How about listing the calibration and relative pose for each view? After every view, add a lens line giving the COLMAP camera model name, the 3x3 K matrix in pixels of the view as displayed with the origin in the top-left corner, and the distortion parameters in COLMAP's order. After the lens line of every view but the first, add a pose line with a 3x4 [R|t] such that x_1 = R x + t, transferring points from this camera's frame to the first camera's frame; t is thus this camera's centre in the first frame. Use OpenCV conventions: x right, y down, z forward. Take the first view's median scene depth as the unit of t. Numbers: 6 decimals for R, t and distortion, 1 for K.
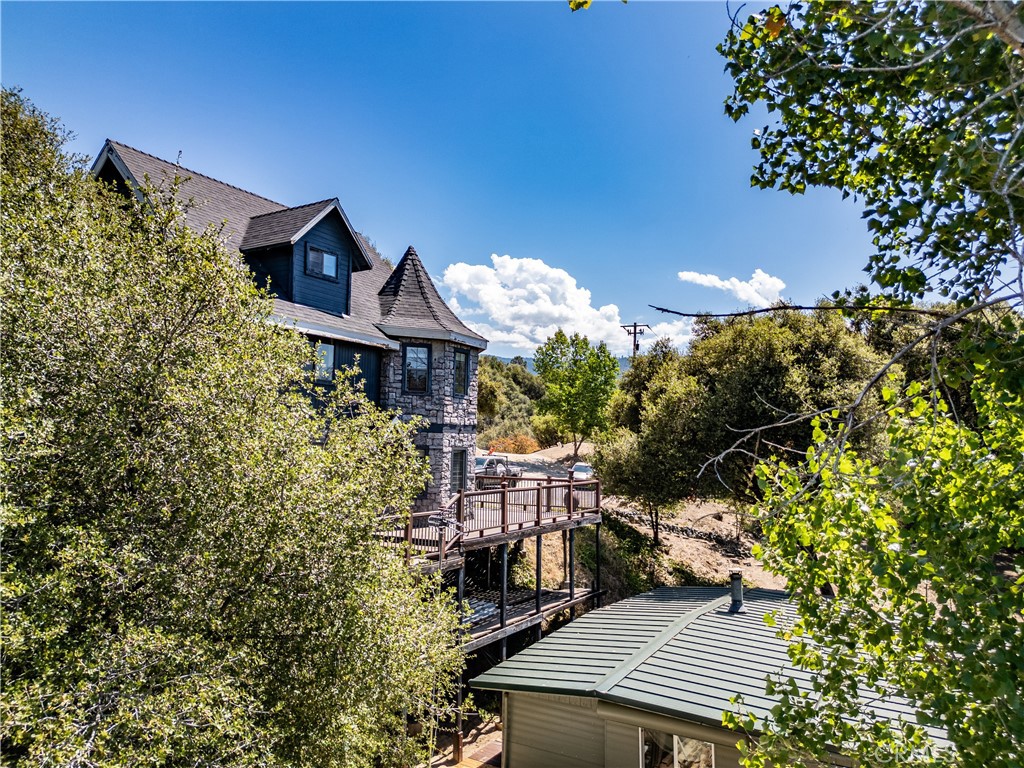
lens RADIAL K [[723.1, 0, 512.3], [0, 723.1, 384.2], [0, 0, 1]] dist [0.024963, -0.004127]
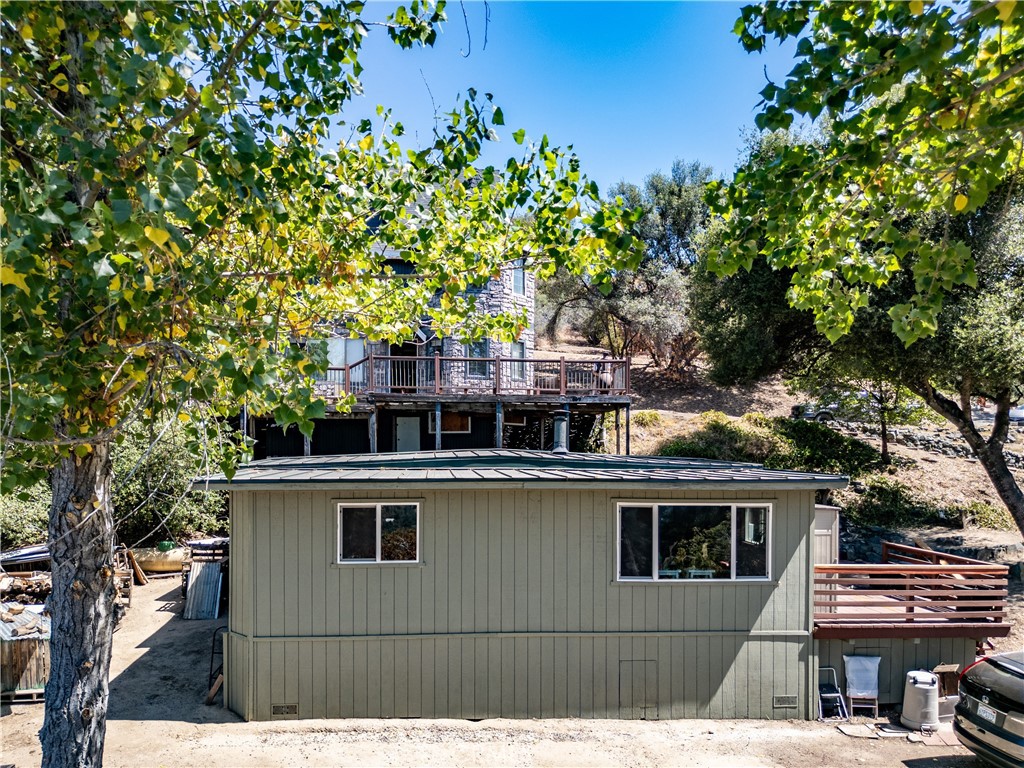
lens RADIAL K [[752.3, 0, 487.2], [0, 752.3, 481.0], [0, 0, 1]] dist [0.118684, -0.145365]
pose [[0.581026, 0.017605, -0.813695, 0.927798], [0.070111, 0.994967, 0.071591, 0.234091], [0.810859, -0.098645, 0.576867, 0.300719]]
